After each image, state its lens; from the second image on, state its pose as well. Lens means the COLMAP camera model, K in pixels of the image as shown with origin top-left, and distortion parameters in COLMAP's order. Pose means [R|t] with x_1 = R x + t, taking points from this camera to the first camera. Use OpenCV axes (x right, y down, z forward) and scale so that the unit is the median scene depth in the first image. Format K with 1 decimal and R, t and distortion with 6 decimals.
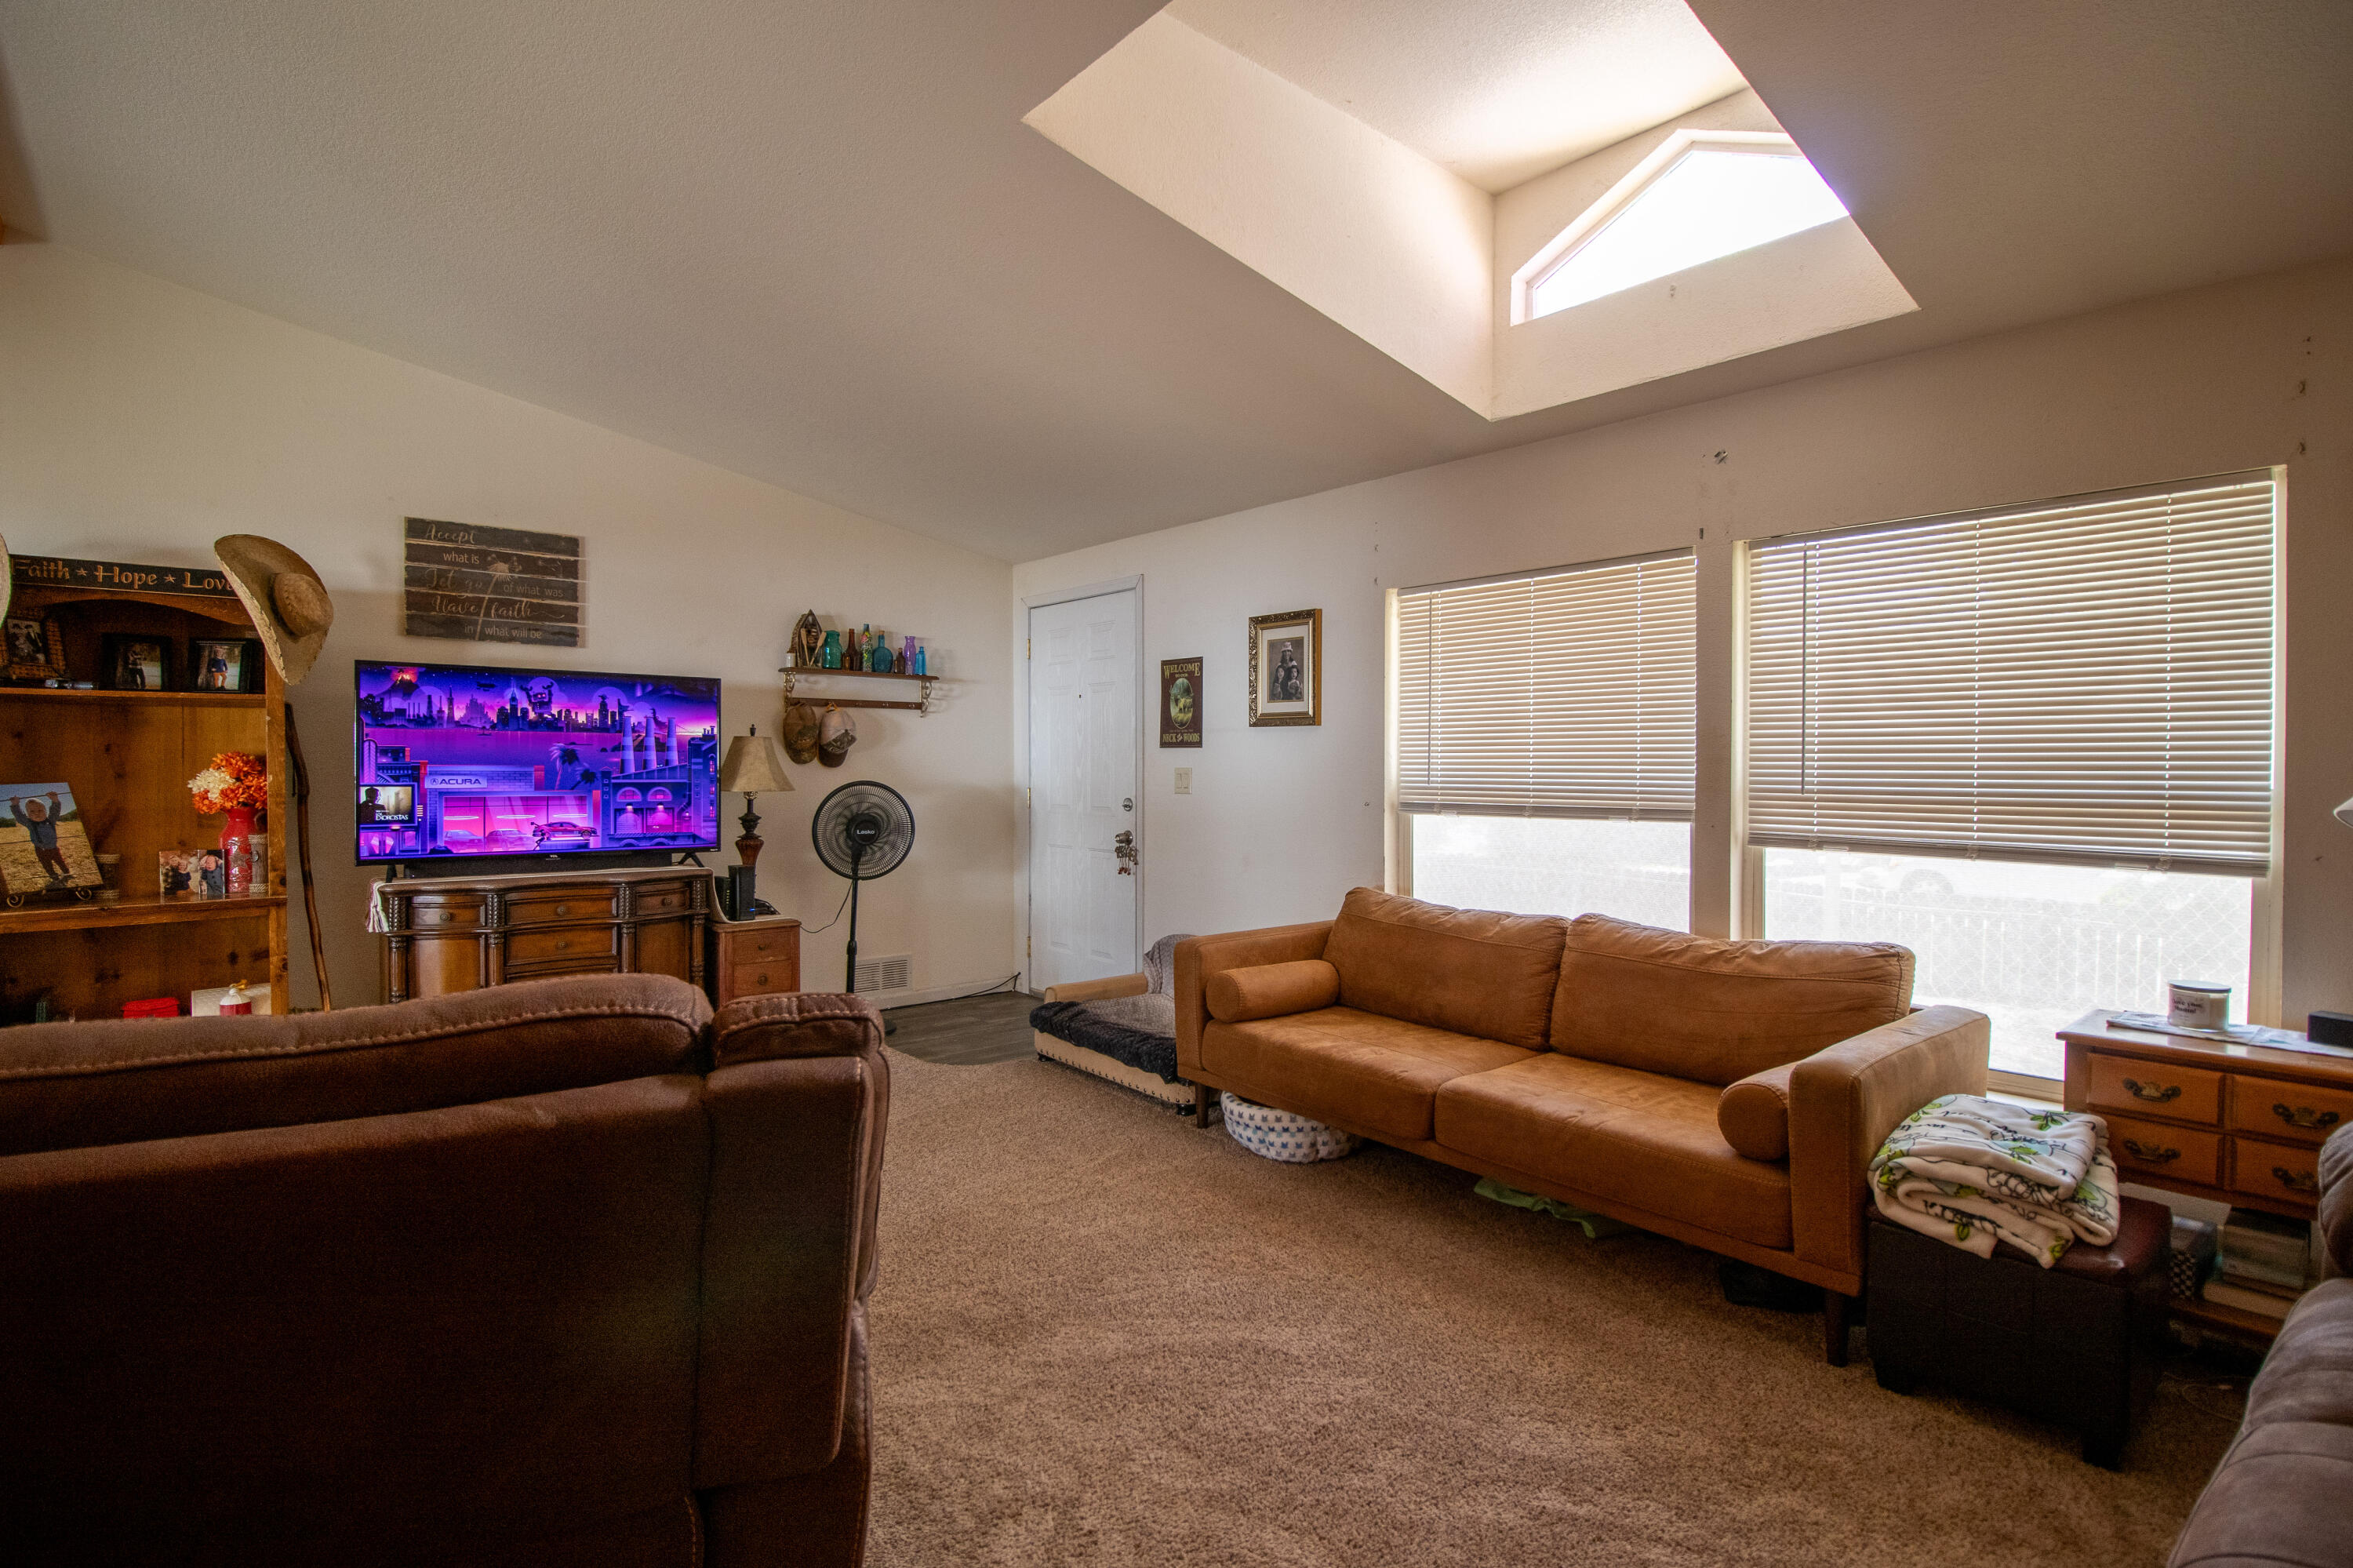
lens RADIAL K [[1182.2, 0, 1176.5], [0, 1182.2, 784.0], [0, 0, 1]] dist [0.001221, -0.000387]
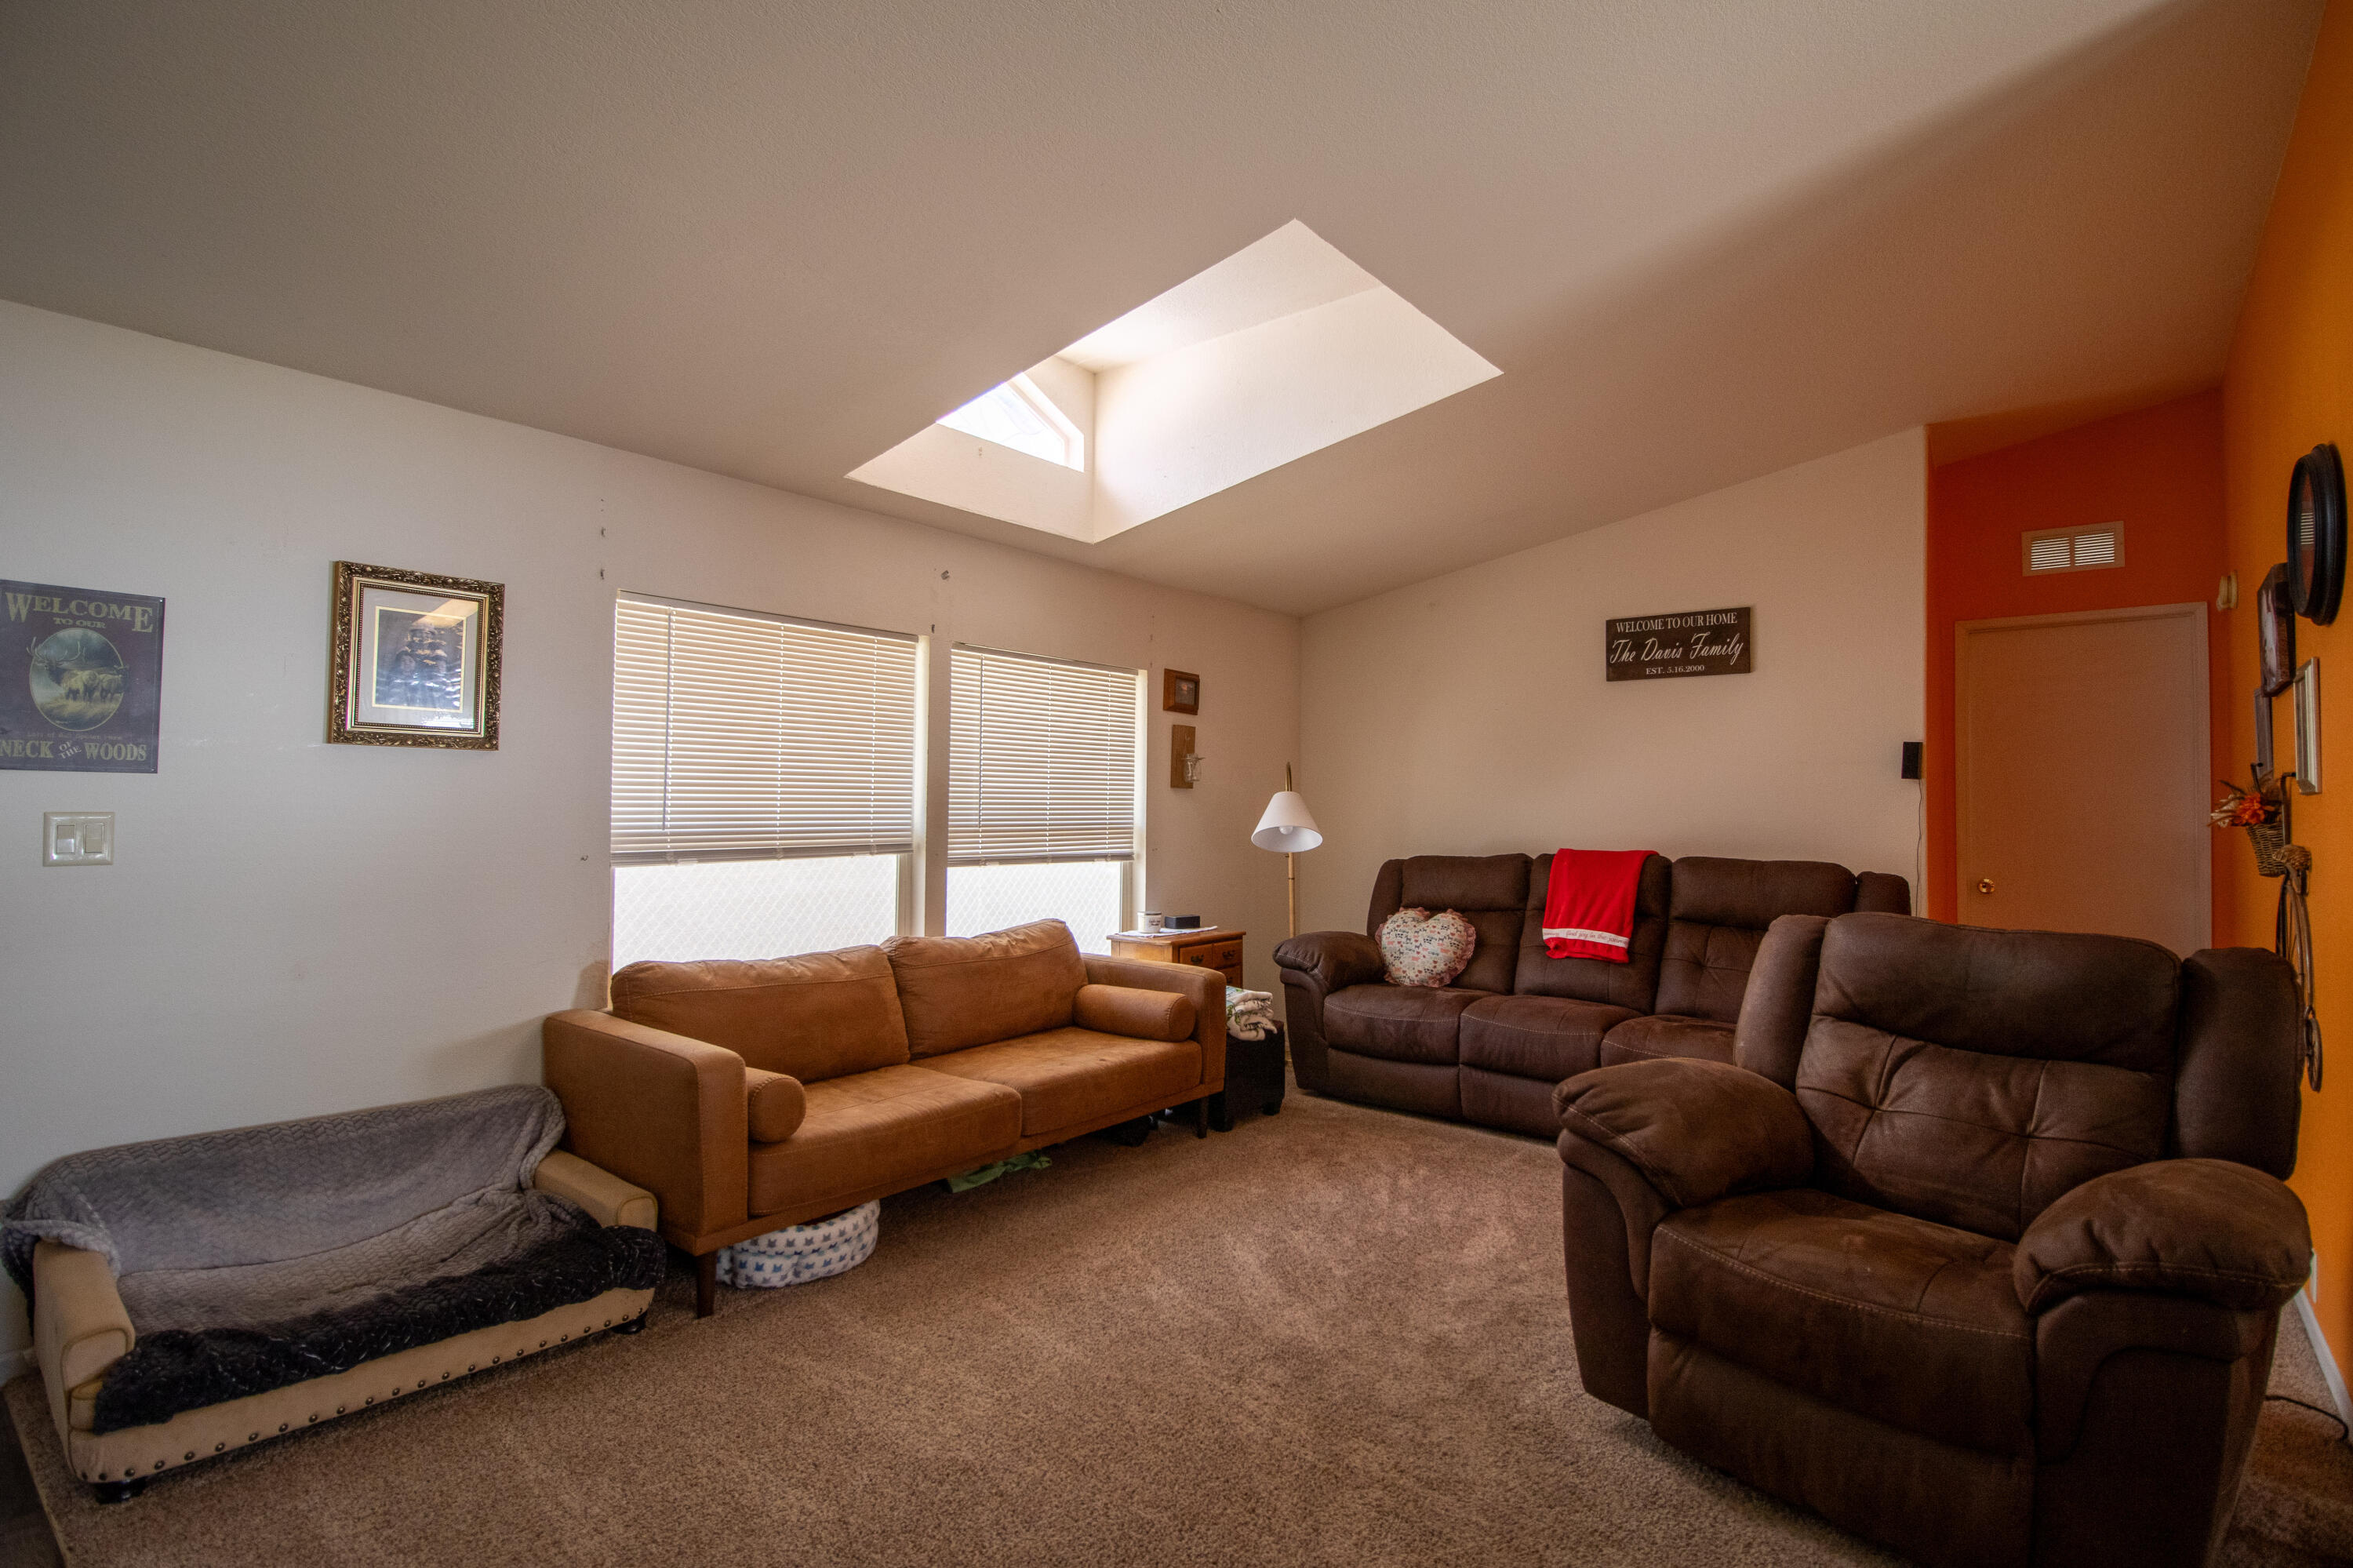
lens RADIAL K [[1166.8, 0, 1211.4], [0, 1166.8, 772.5], [0, 0, 1]] dist [0.005974, -0.014599]
pose [[-0.229341, 0.017852, 0.973182, -0.881329], [0.002393, 0.999839, -0.017777, -0.031559], [-0.973343, -0.001748, -0.229346, 1.013085]]
